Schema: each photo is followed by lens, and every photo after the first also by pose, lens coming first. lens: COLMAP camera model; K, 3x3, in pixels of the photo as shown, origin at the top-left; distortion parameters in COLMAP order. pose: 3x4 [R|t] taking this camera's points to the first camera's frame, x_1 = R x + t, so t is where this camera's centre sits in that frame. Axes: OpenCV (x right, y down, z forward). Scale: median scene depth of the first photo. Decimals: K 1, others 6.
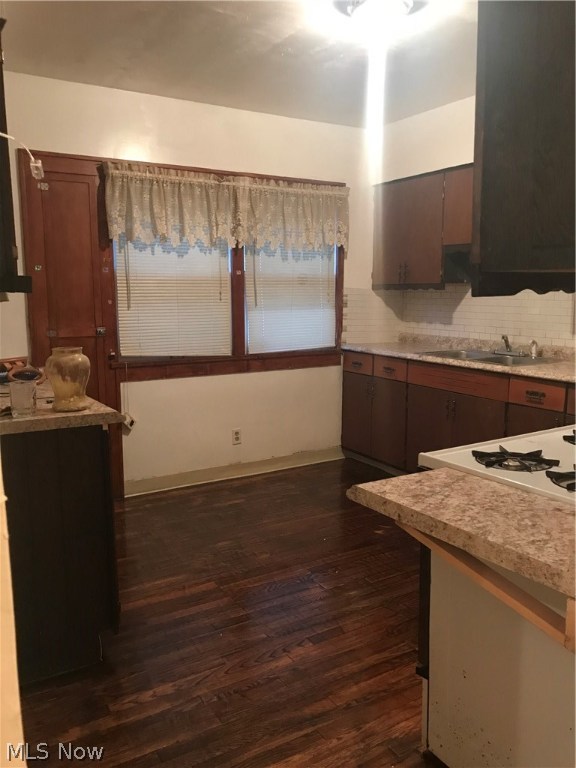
lens RADIAL K [[631.2, 0, 285.3], [0, 631.2, 385.4], [0, 0, 1]] dist [0.008191, -0.002751]
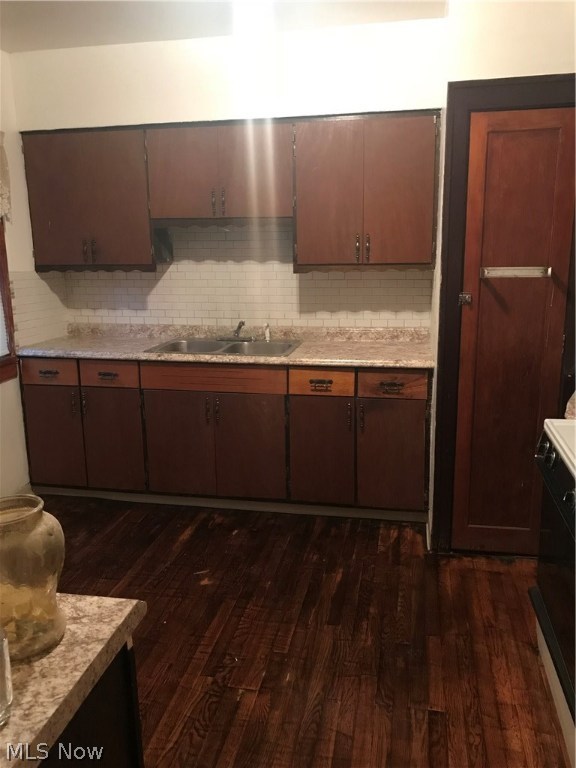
lens RADIAL K [[631.2, 0, 288.9], [0, 631.2, 380.3], [0, 0, 1]] dist [0.008191, -0.002751]
pose [[0.667492, -0.170078, 0.724933, -0.246881], [0.123183, 0.985373, 0.117757, -0.080273], [-0.734357, 0.010698, 0.678679, 0.281568]]
